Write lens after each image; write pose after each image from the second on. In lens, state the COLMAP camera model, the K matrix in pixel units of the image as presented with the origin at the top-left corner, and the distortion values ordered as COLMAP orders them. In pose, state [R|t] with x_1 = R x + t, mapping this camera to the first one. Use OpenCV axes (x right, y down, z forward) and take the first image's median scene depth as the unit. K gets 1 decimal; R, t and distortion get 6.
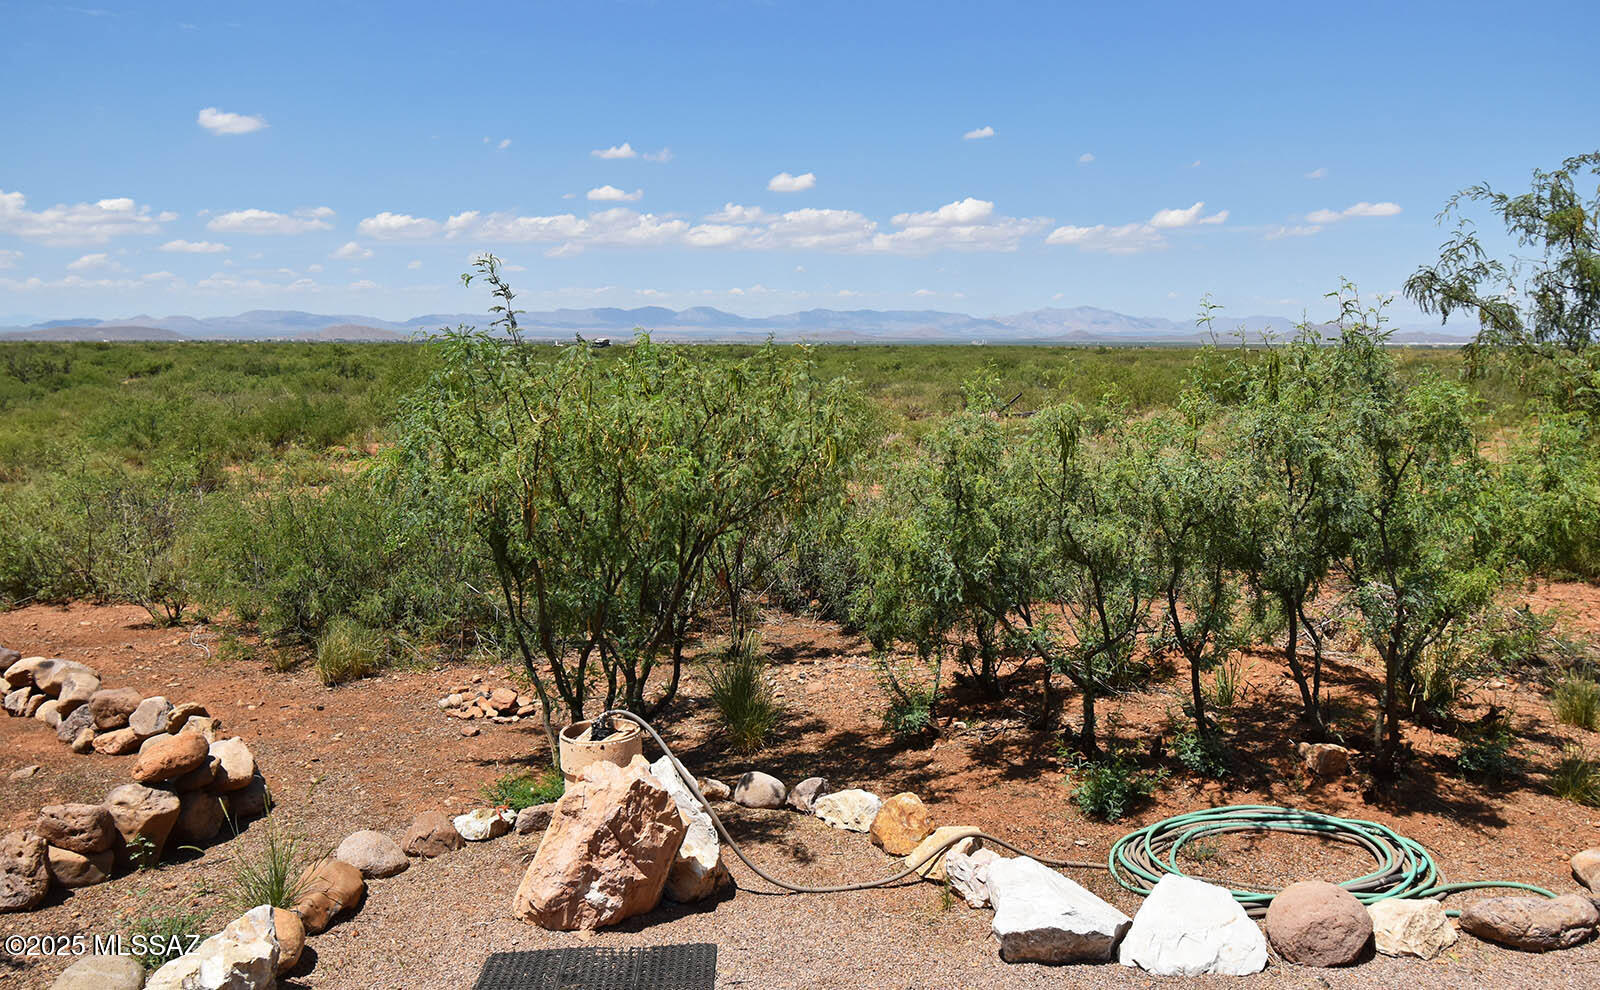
lens RADIAL K [[1402.0, 0, 805.5], [0, 1402.0, 486.9], [0, 0, 1]] dist [0.014244, -0.036894]
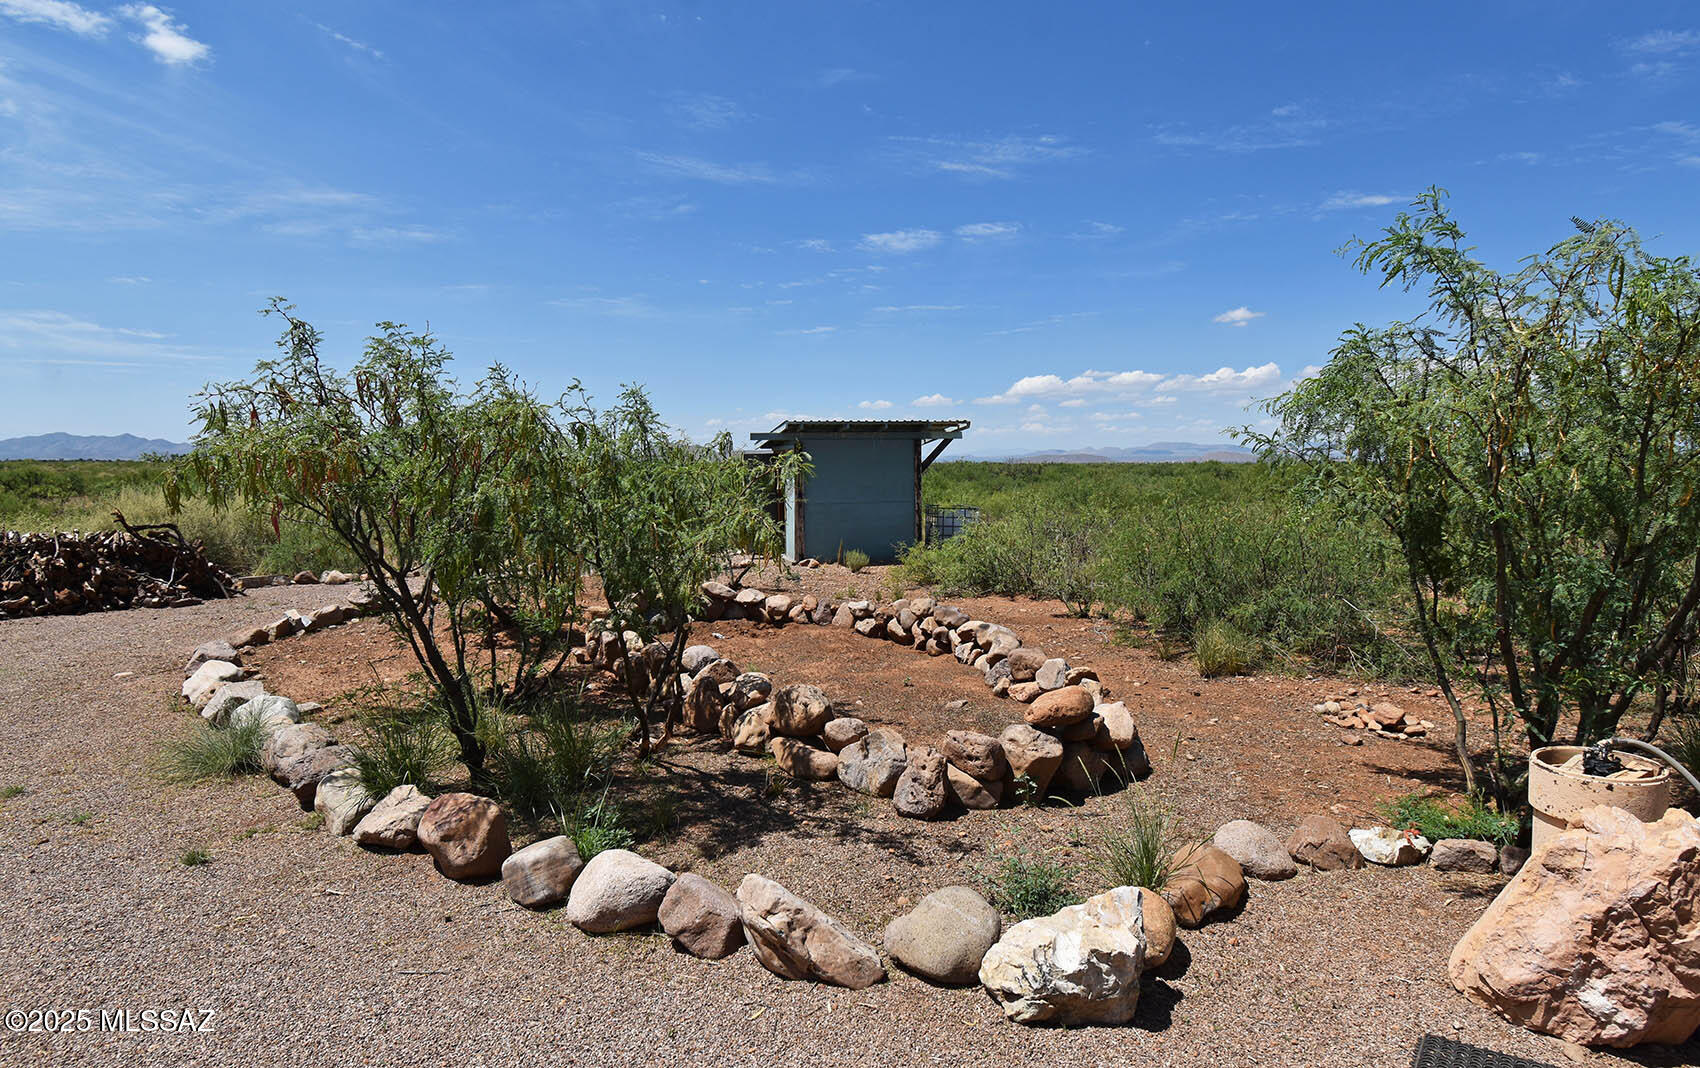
lens RADIAL K [[920.8, 0, 836.3], [0, 920.8, 527.7], [0, 0, 1]] dist [-0.005080, -0.009723]
pose [[0.760514, 0.042699, -0.647916, -0.134620], [-0.071245, 0.997298, -0.017902, 0.082486], [0.645401, 0.059776, 0.761502, 0.353514]]
